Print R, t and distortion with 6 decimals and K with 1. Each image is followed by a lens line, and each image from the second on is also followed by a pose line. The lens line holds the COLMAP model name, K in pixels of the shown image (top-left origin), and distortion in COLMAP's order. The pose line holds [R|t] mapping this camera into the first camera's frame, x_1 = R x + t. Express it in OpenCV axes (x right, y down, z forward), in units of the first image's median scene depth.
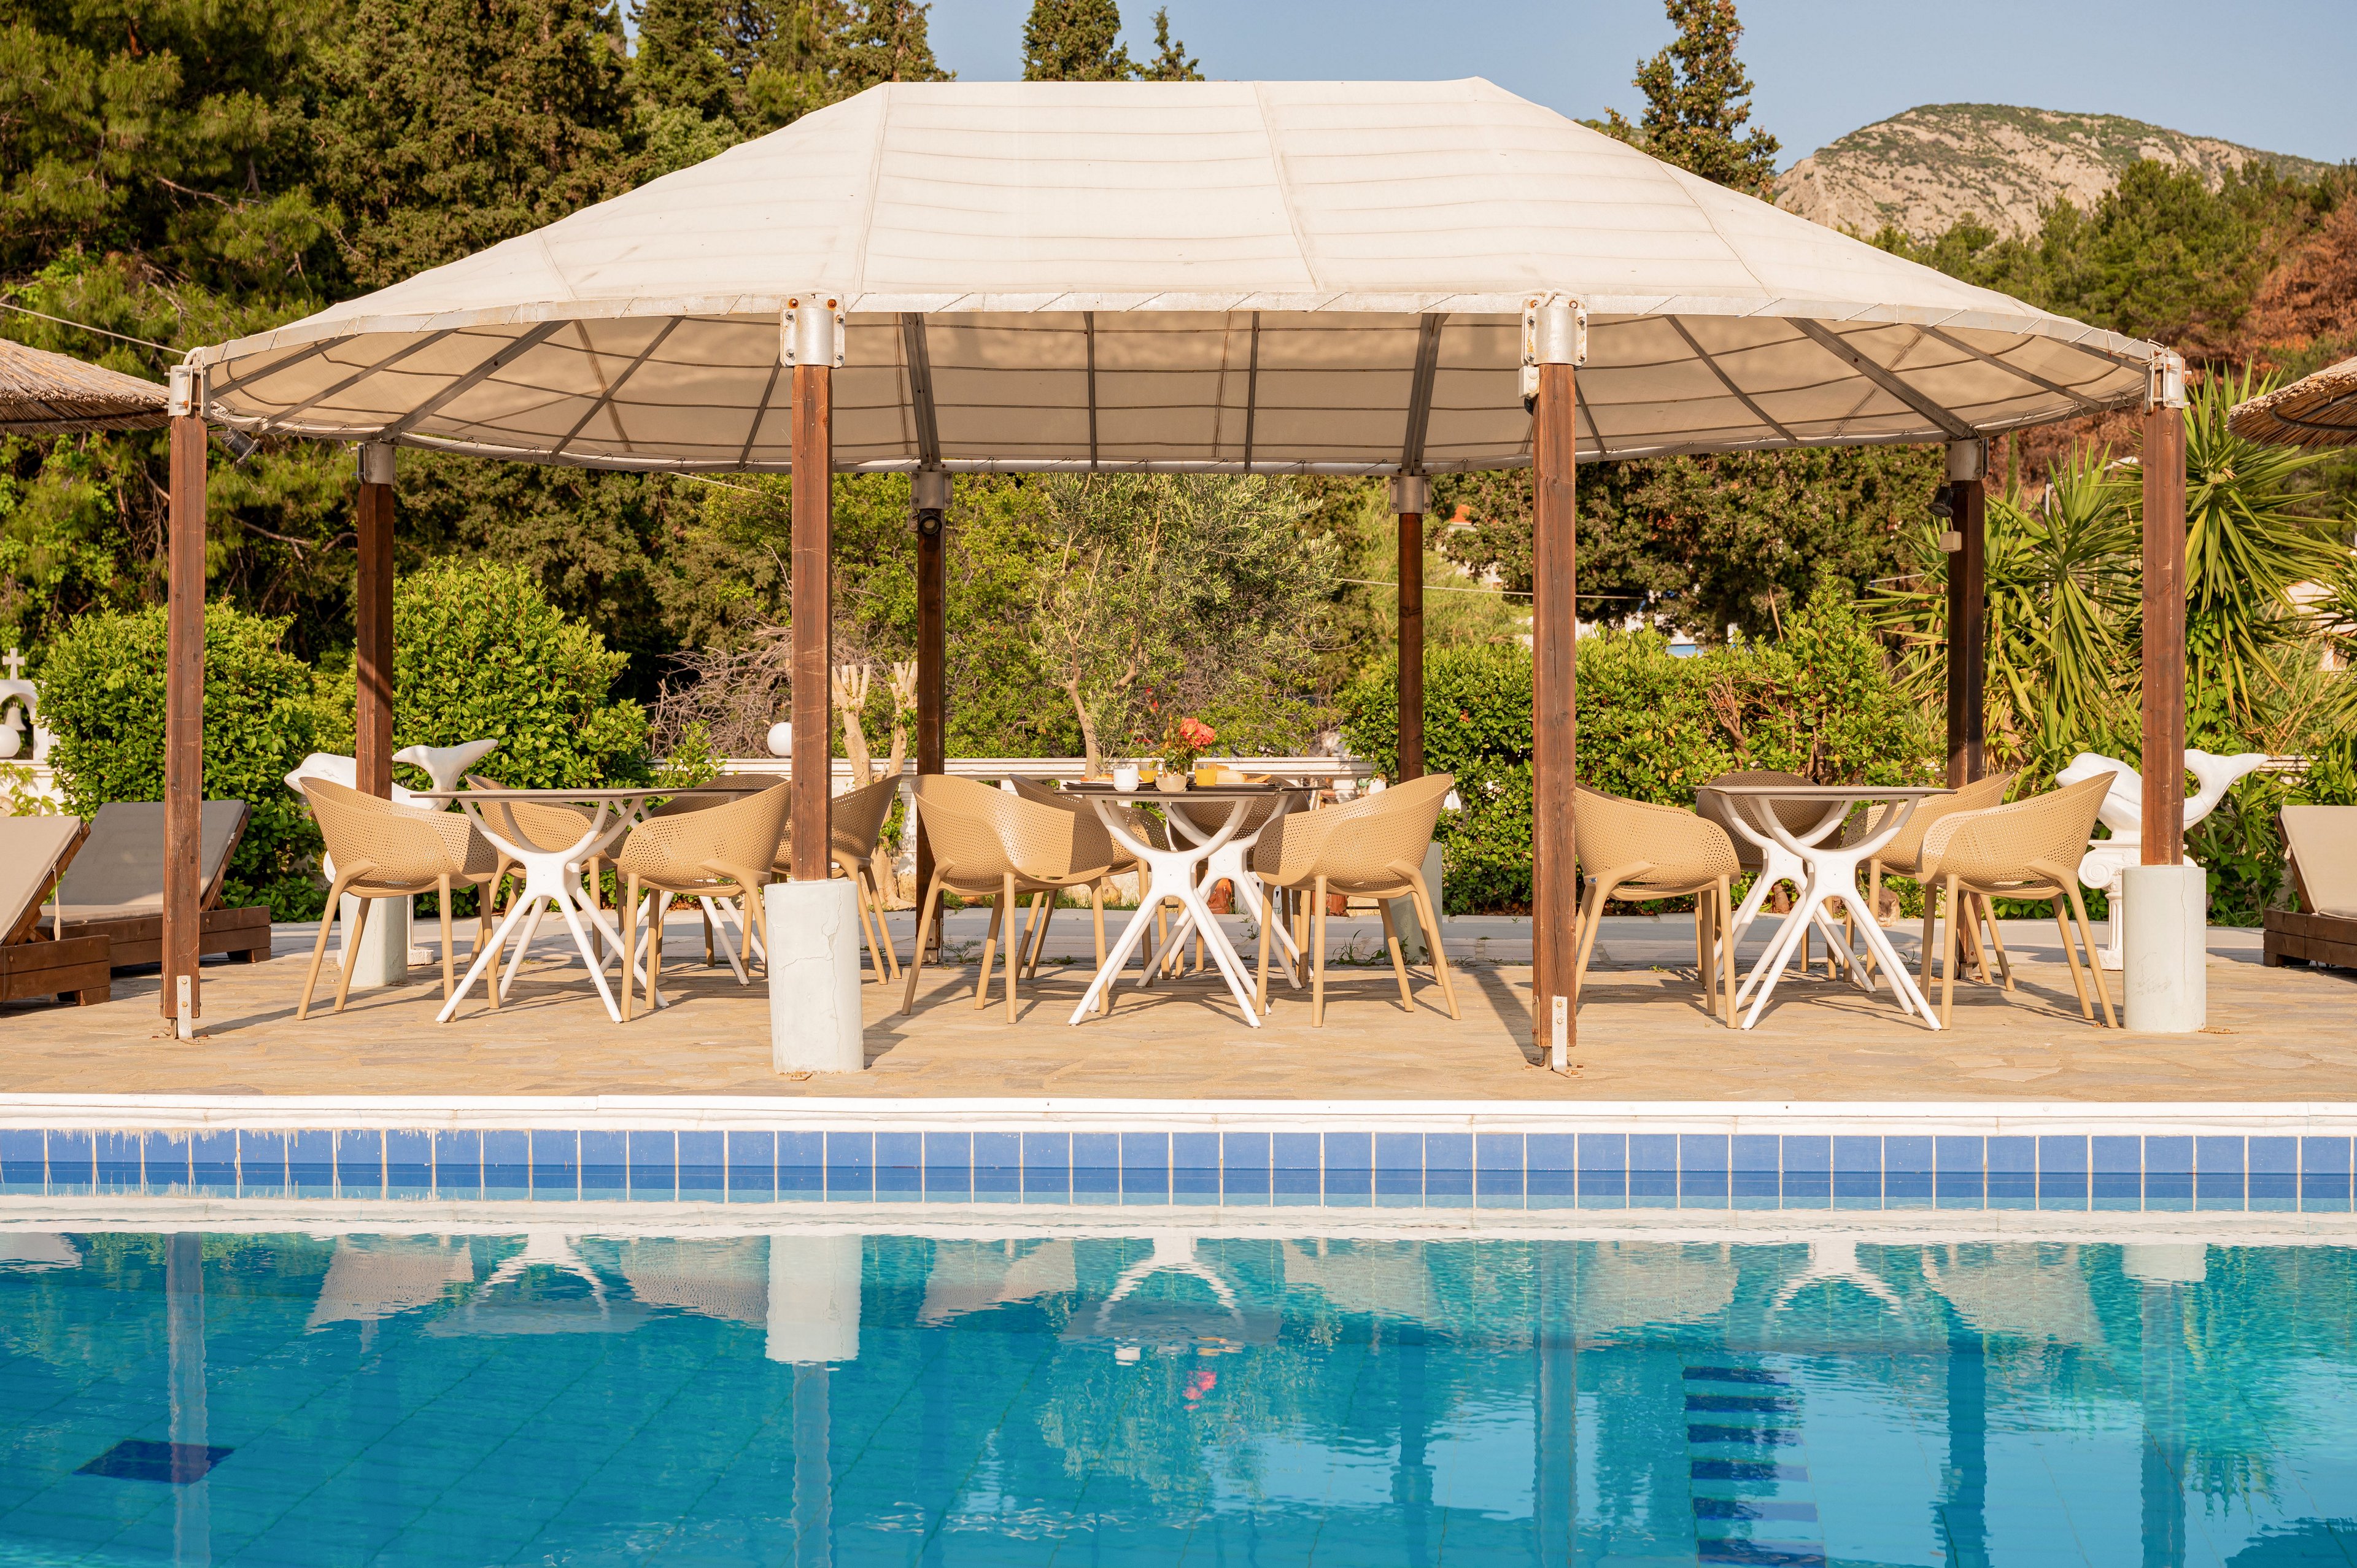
lens RADIAL K [[3234.1, 0, 1178.5], [0, 3234.1, 784.0], [0, 0, 1]] dist [-0.032335, -0.072971]
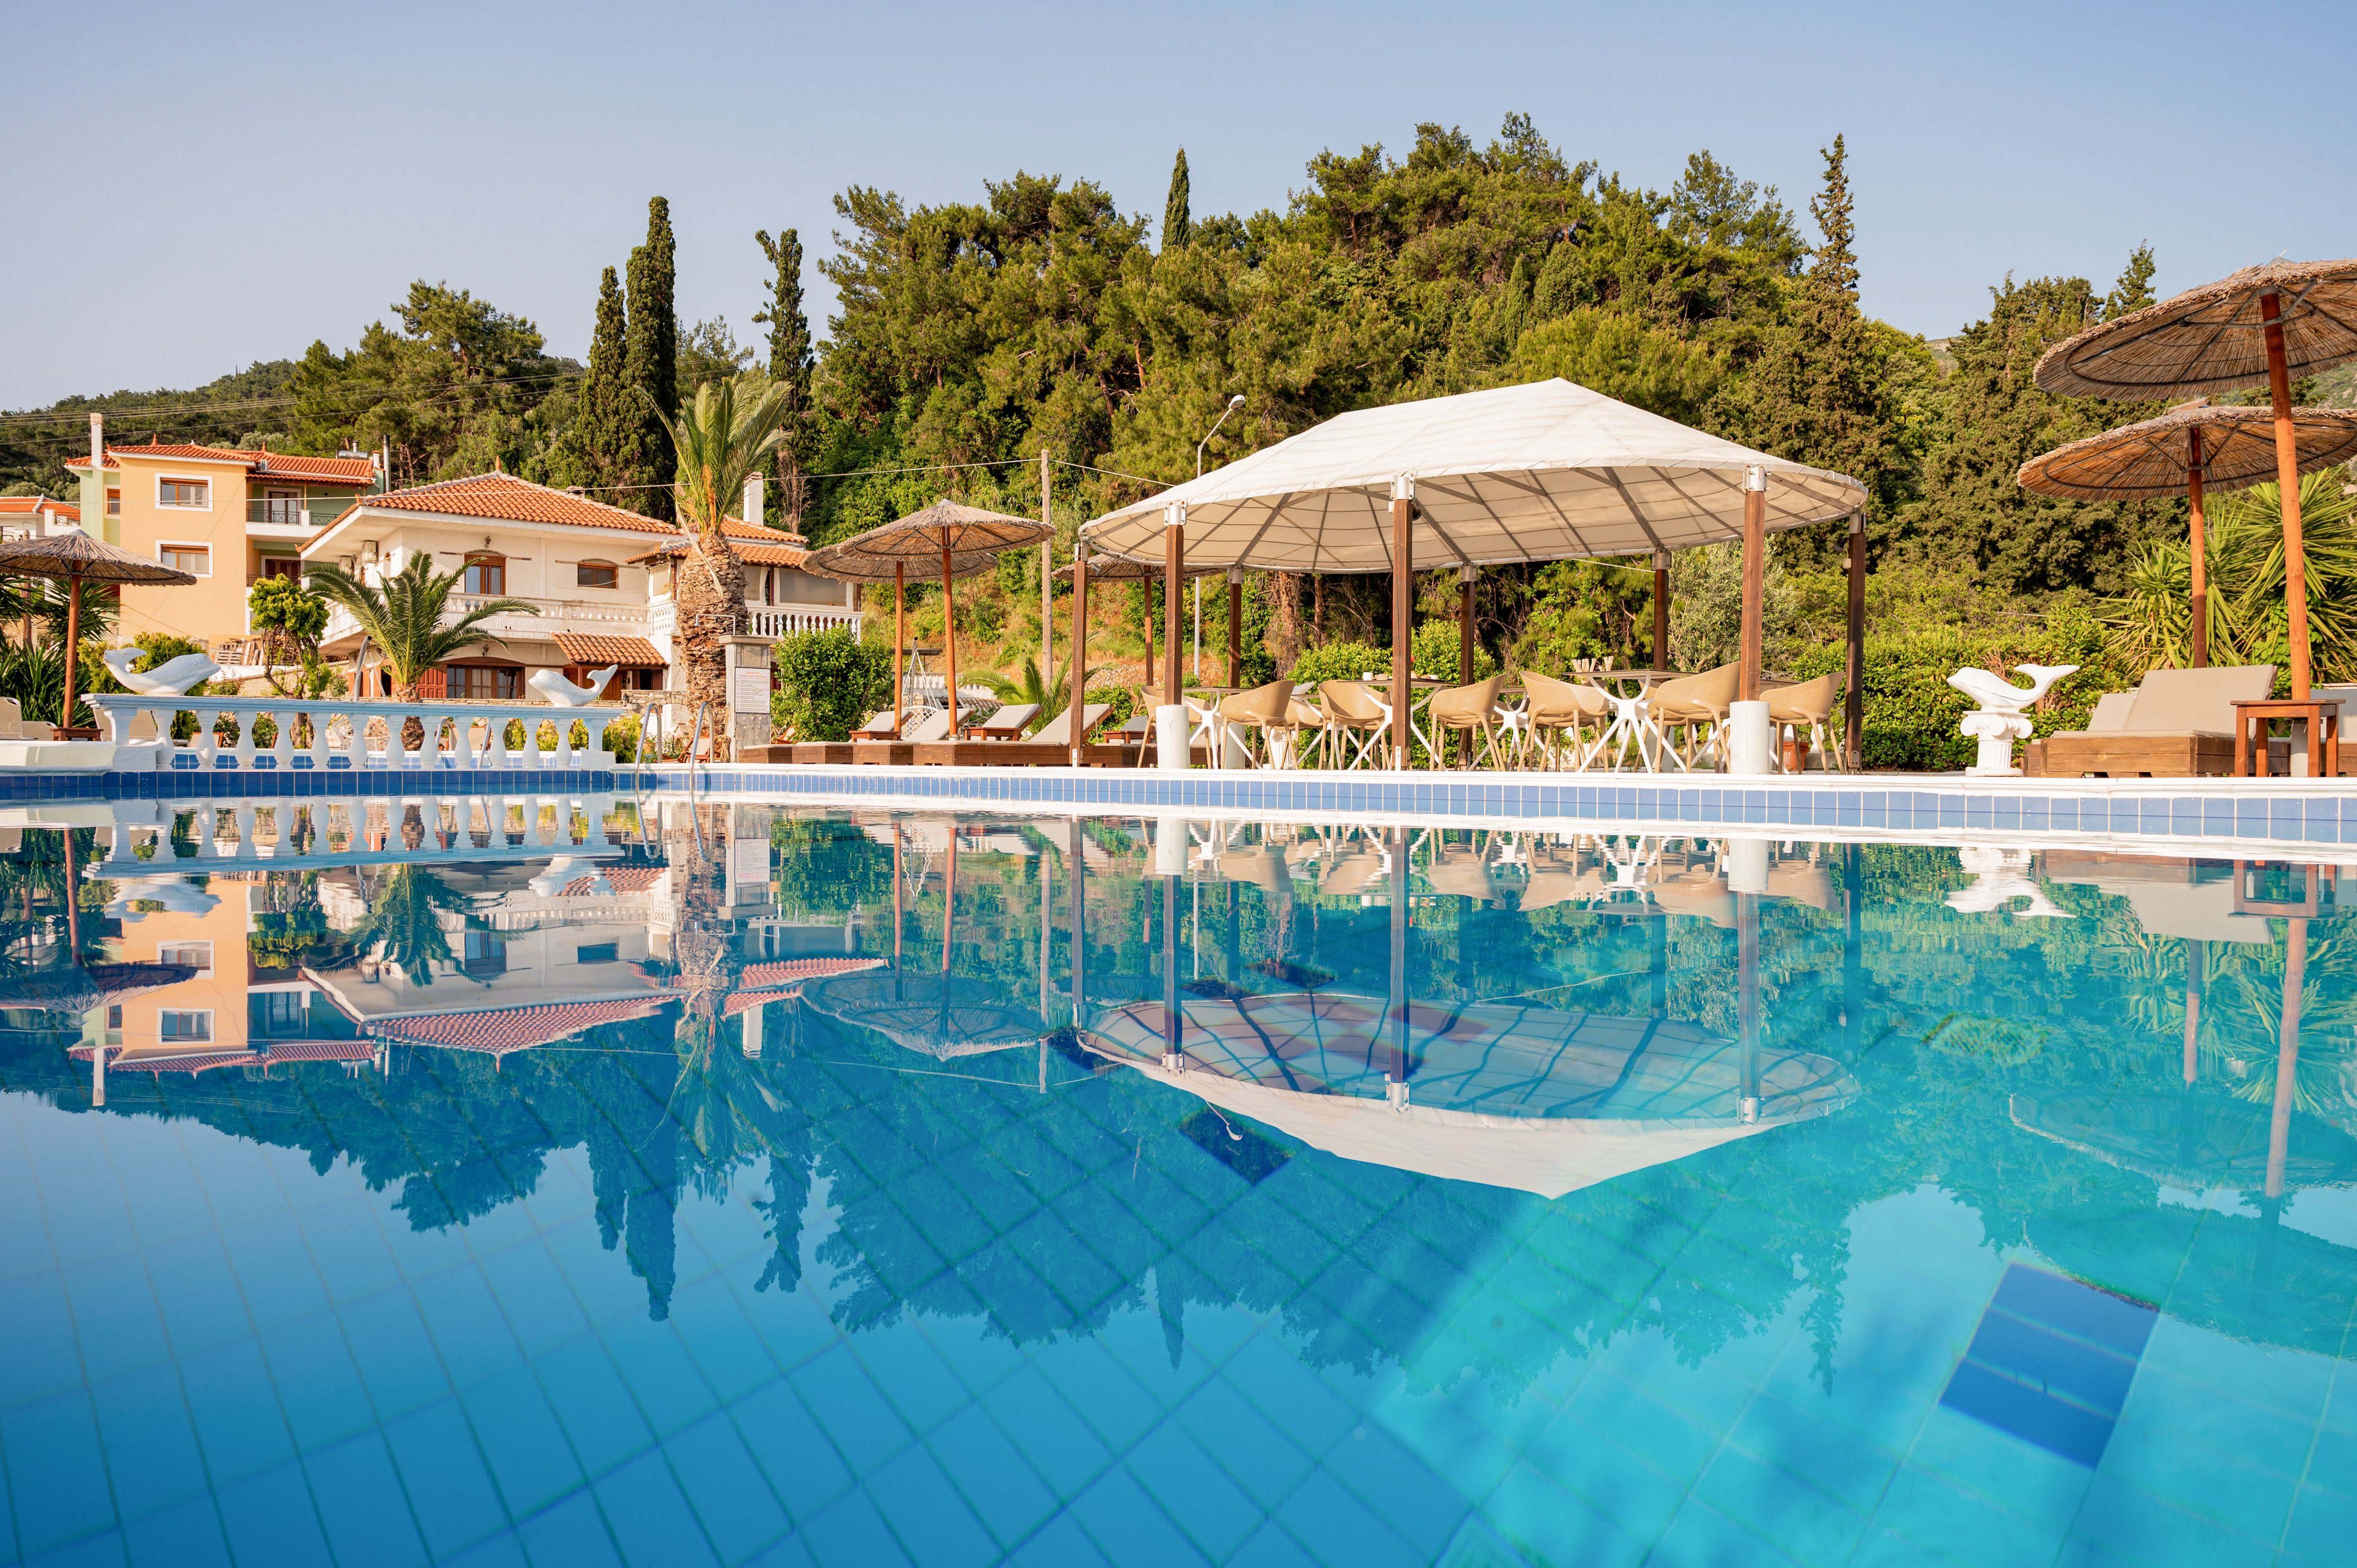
lens RADIAL K [[1598.0, 0, 1138.0], [0, 1598.0, 779.3], [0, 0, 1]] dist [0.000103, -0.001834]
pose [[0.757379, 0.012259, -0.652861, 0.134649], [-0.009040, 0.999925, 0.008289, 0.014179], [0.652913, -0.000376, 0.757433, -0.016027]]
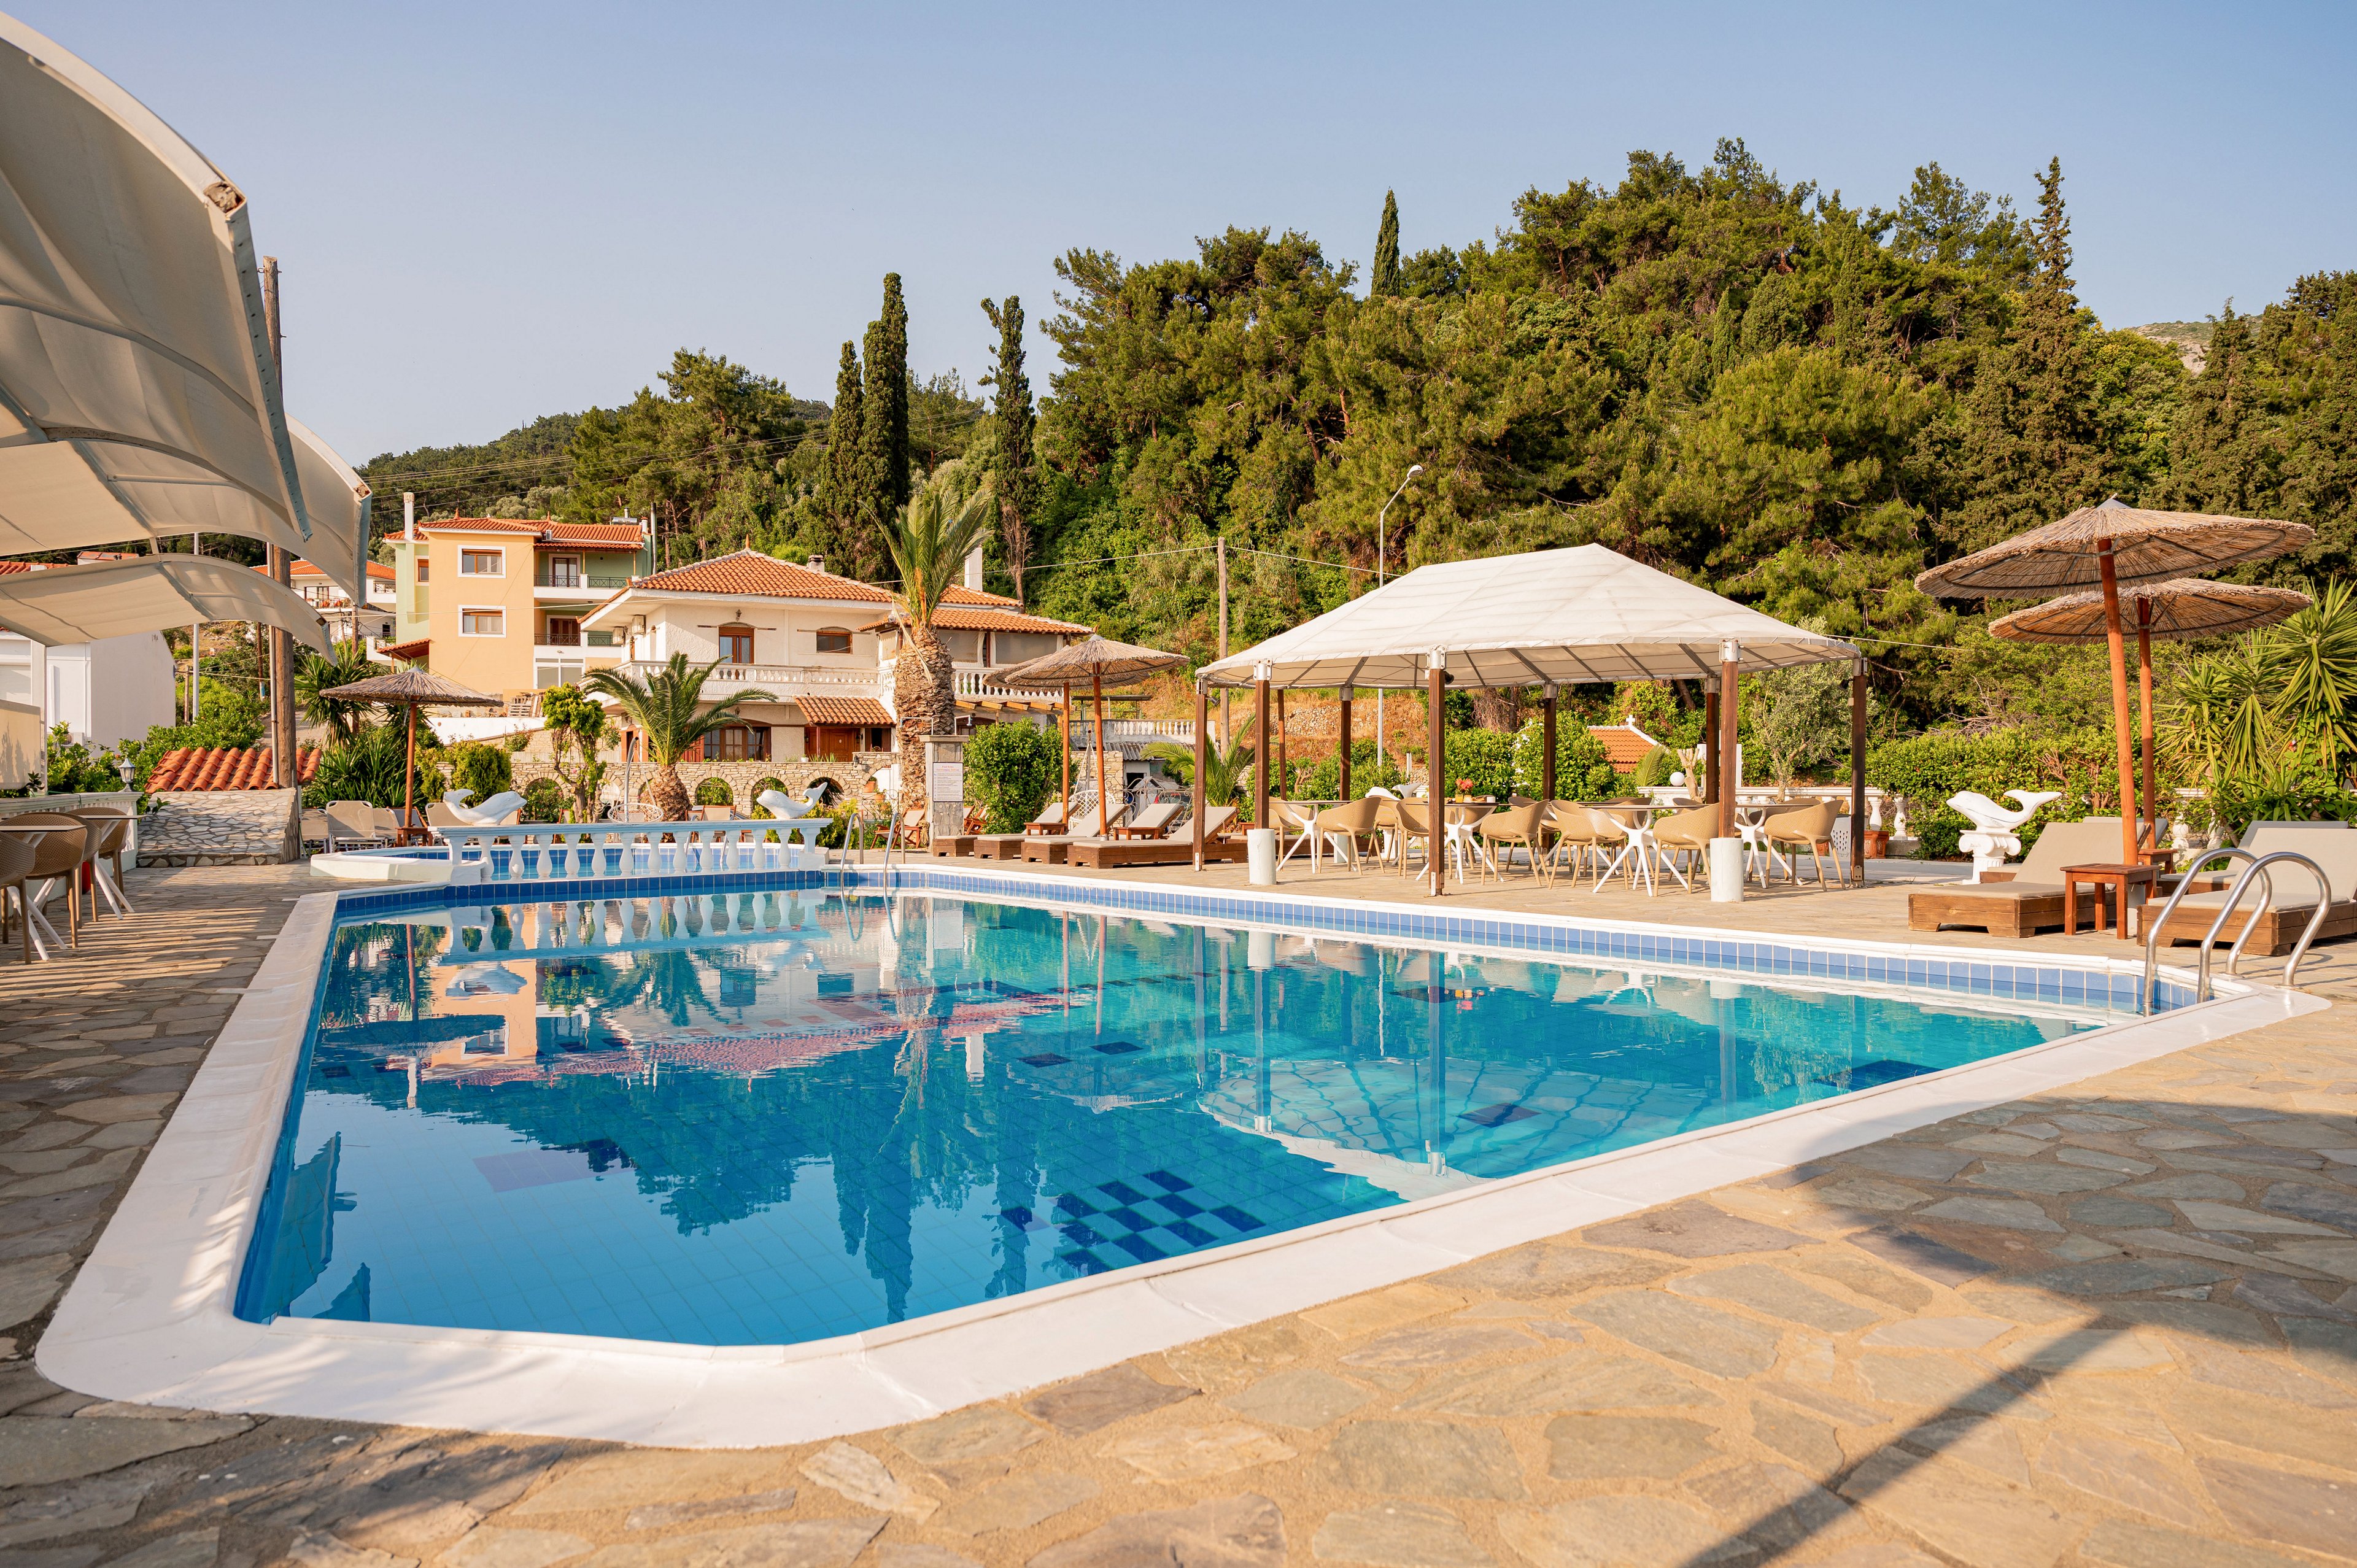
lens RADIAL K [[1598.0, 0, 1138.0], [0, 1598.0, 779.3], [0, 0, 1]] dist [0.000103, -0.001834]
pose [[0.653975, -0.000948, -0.756516, 0.186862], [-0.000964, 0.999997, -0.002086, -0.003420], [0.756515, 0.002094, 0.653972, -0.037715]]
